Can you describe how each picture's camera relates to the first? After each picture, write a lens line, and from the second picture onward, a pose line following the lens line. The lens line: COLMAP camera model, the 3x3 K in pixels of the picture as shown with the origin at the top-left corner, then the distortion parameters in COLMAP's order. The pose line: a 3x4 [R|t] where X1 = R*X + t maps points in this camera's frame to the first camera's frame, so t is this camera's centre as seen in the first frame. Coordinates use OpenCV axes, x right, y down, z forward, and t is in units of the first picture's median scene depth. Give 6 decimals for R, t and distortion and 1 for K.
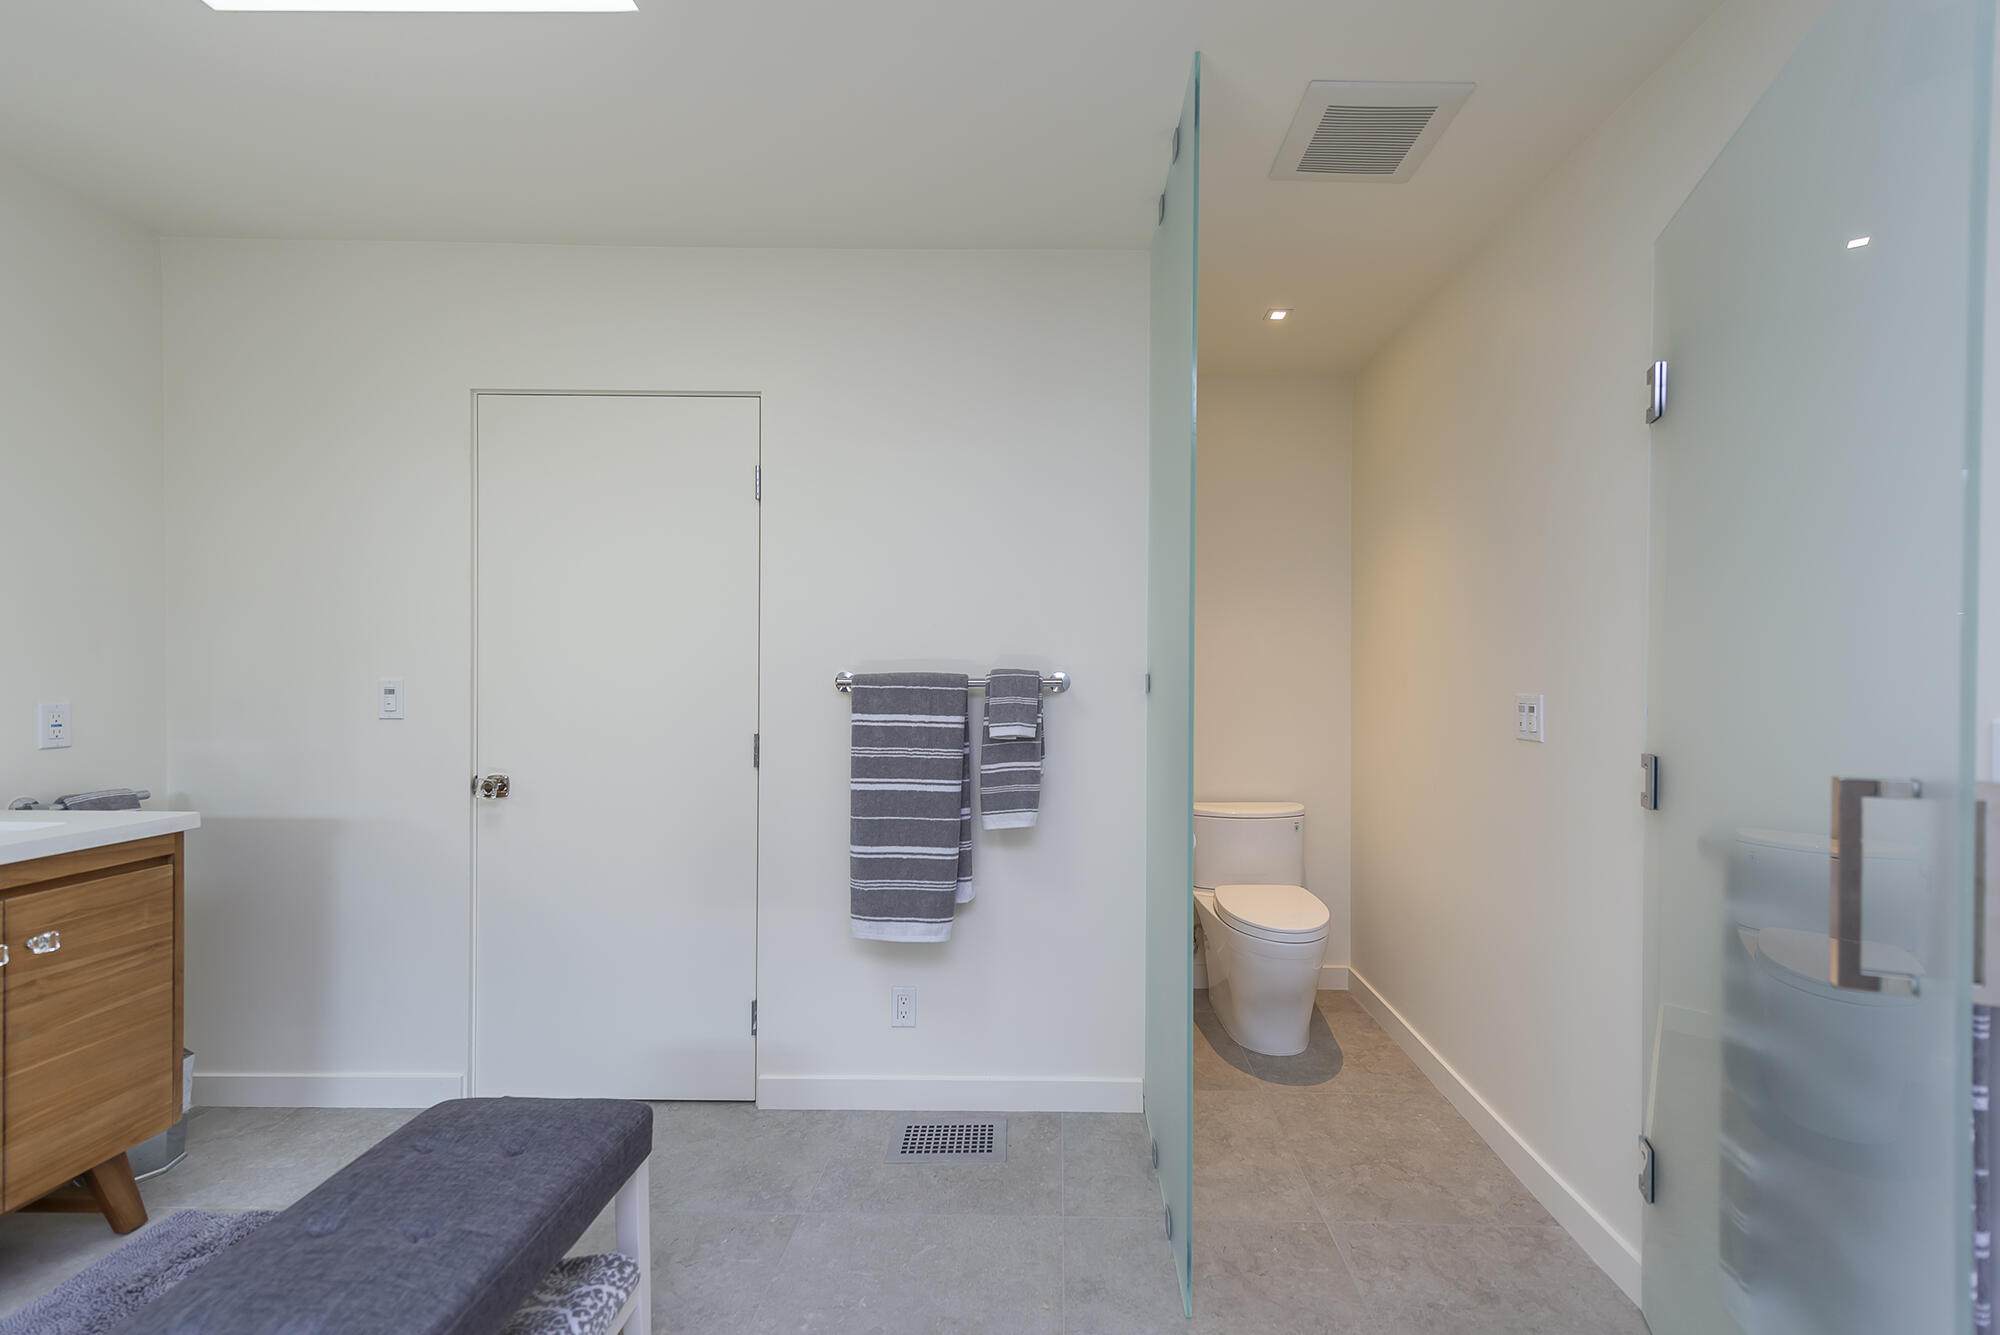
lens RADIAL K [[862.8, 0, 1006.3], [0, 862.8, 666.6], [0, 0, 1]] dist [0.000170, 0.000020]
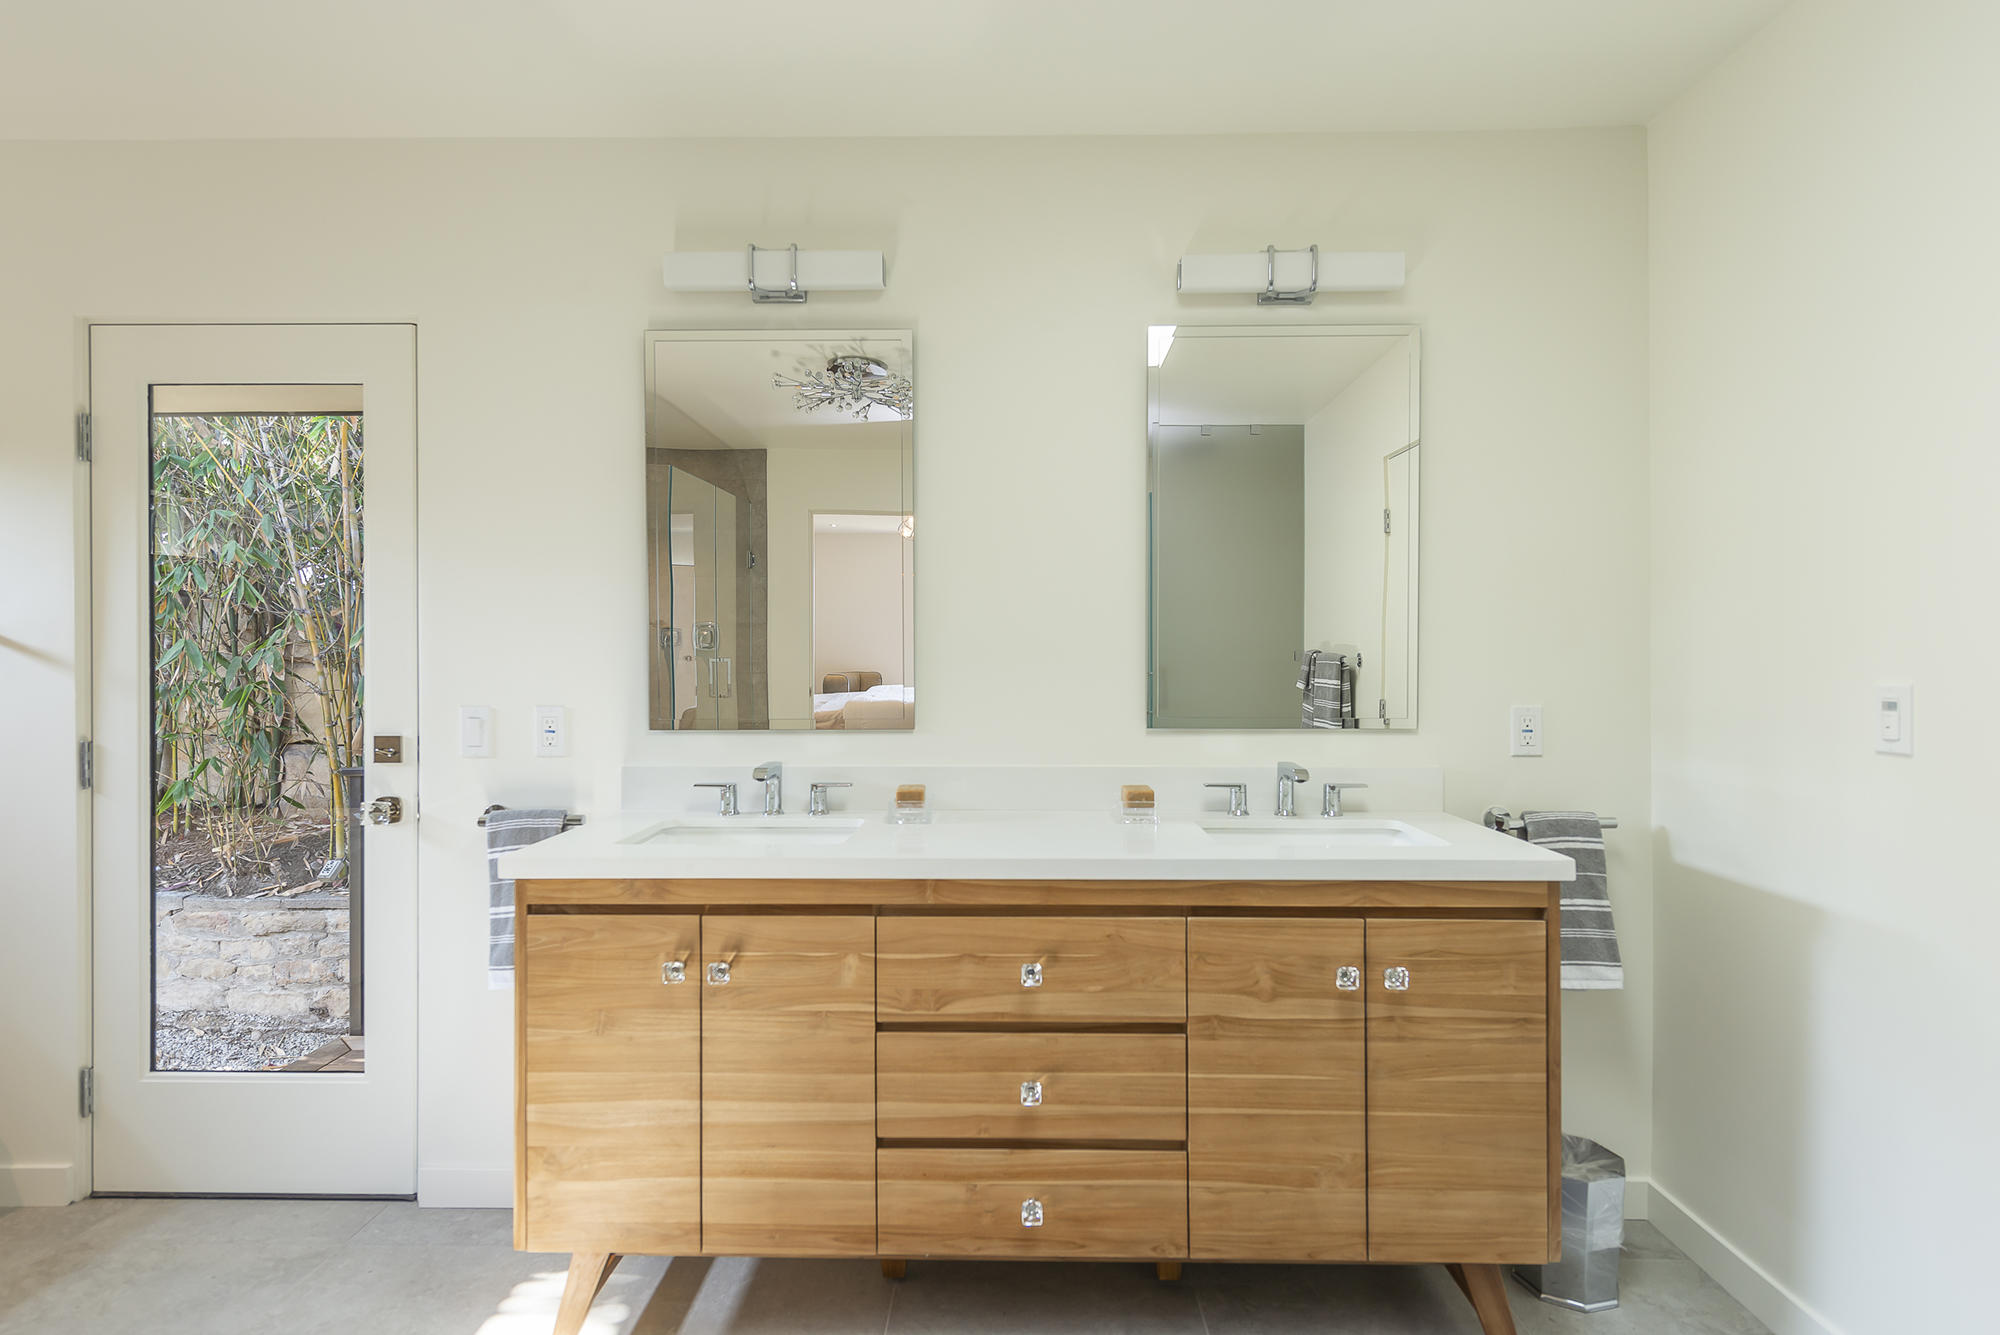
lens RADIAL K [[1058.3, 0, 991.9], [0, 1058.3, 667.2], [0, 0, 1]] dist [-0.004012, -0.000499]
pose [[0.045682, -0.000944, -0.998956, -0.058426], [-0.001550, 0.999998, -0.001016, 0.006584], [0.998955, 0.001595, 0.045681, 0.503110]]
